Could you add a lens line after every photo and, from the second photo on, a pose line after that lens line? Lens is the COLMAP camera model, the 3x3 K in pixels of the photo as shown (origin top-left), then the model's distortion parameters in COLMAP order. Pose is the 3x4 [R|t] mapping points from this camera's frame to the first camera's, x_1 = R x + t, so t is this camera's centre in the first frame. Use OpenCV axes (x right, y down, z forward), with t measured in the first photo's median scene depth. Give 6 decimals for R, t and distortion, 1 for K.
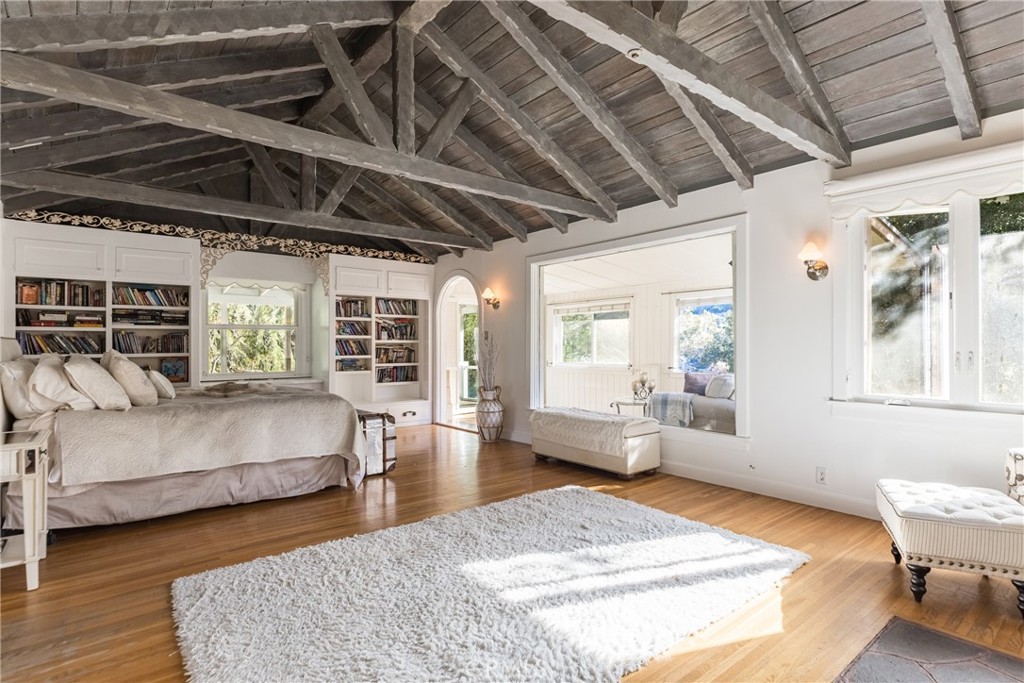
lens RADIAL K [[522.3, 0, 536.7], [0, 522.3, 339.7], [0, 0, 1]] dist [-0.000639, -0.000530]
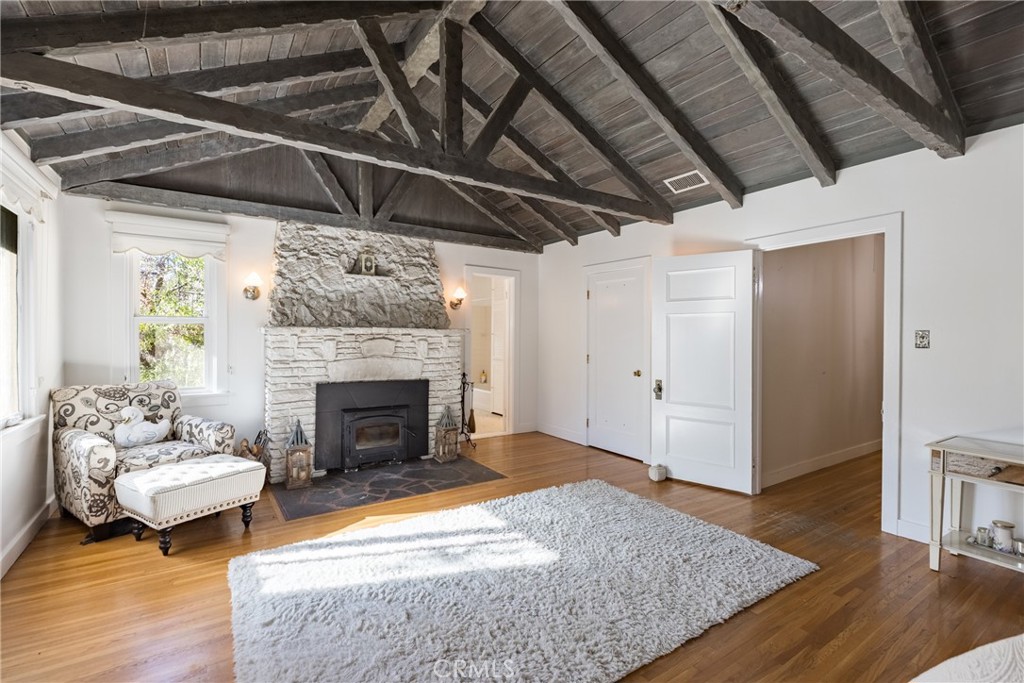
lens RADIAL K [[474.6, 0, 518.6], [0, 474.6, 334.7], [0, 0, 1]] dist [0.002923, -0.001037]
pose [[-0.994079, -0.000099, 0.108664, -0.081037], [-0.000292, 0.999998, -0.001757, -0.018977], [-0.108664, -0.001778, -0.994077, 0.980446]]
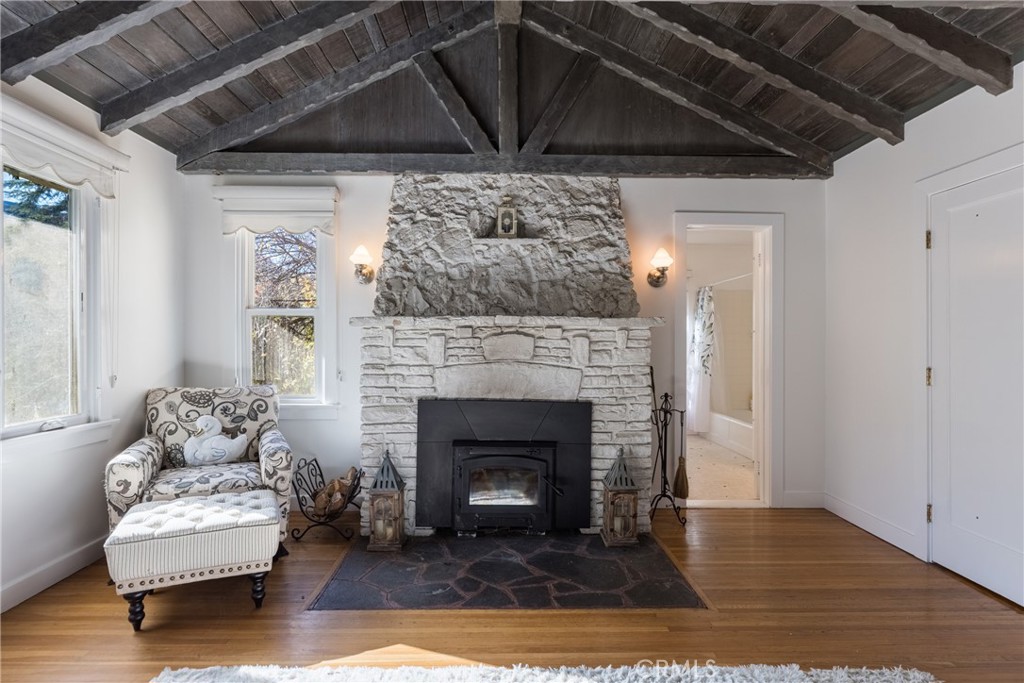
lens RADIAL K [[563.3, 0, 512.7], [0, 563.3, 336.5], [0, 0, 1]] dist [0.001621, 0.000626]
pose [[-0.778843, 0.008239, 0.627164, -0.144986], [0.000044, 0.999914, -0.013081, -0.001913], [-0.627218, -0.010160, -0.778777, 0.669429]]
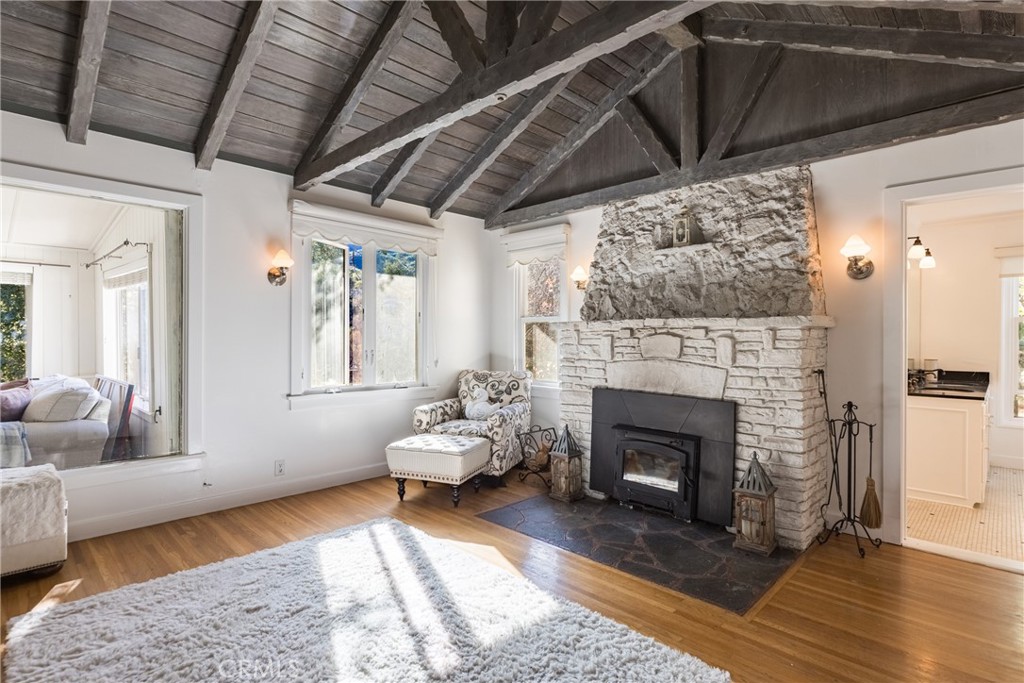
lens RADIAL K [[522.3, 0, 488.1], [0, 522.3, 333.3], [0, 0, 1]] dist [-0.000639, -0.000530]
pose [[-0.068121, 0.016162, 0.997546, -0.381610], [-0.009141, 0.999817, -0.016823, -0.001576], [-0.997635, -0.010264, -0.067960, 0.441728]]
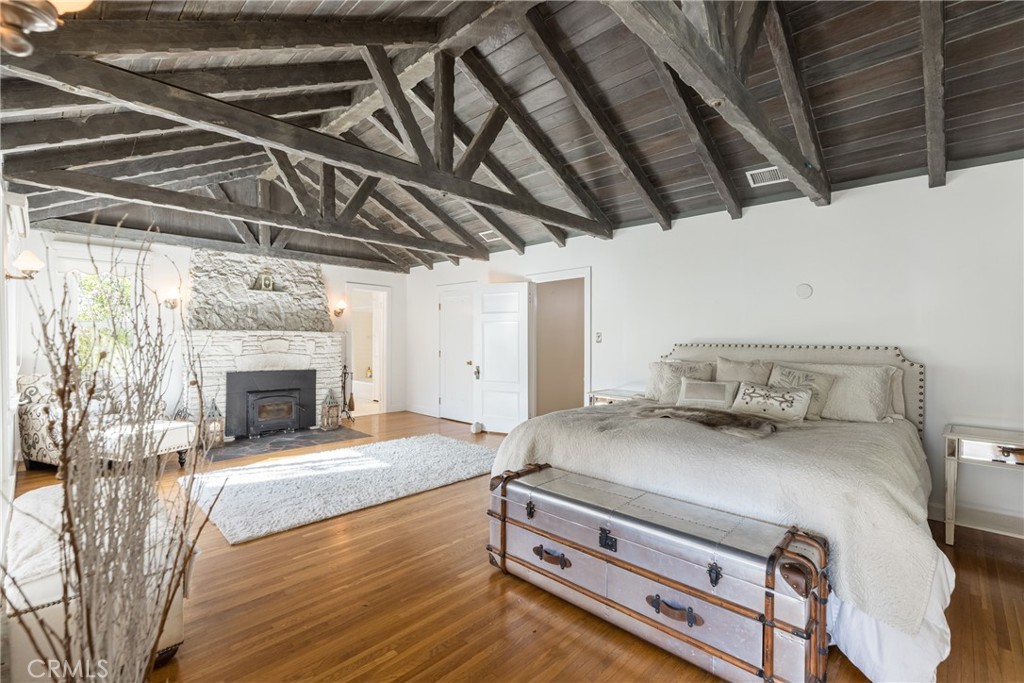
lens RADIAL K [[474.6, 0, 506.7], [0, 474.6, 340.8], [0, 0, 1]] dist [0.002923, -0.001037]
pose [[-0.997643, 0.001272, -0.068608, -0.209456], [0.000965, 0.999989, 0.004515, -0.013622], [0.068613, 0.004438, -0.997634, 1.325781]]
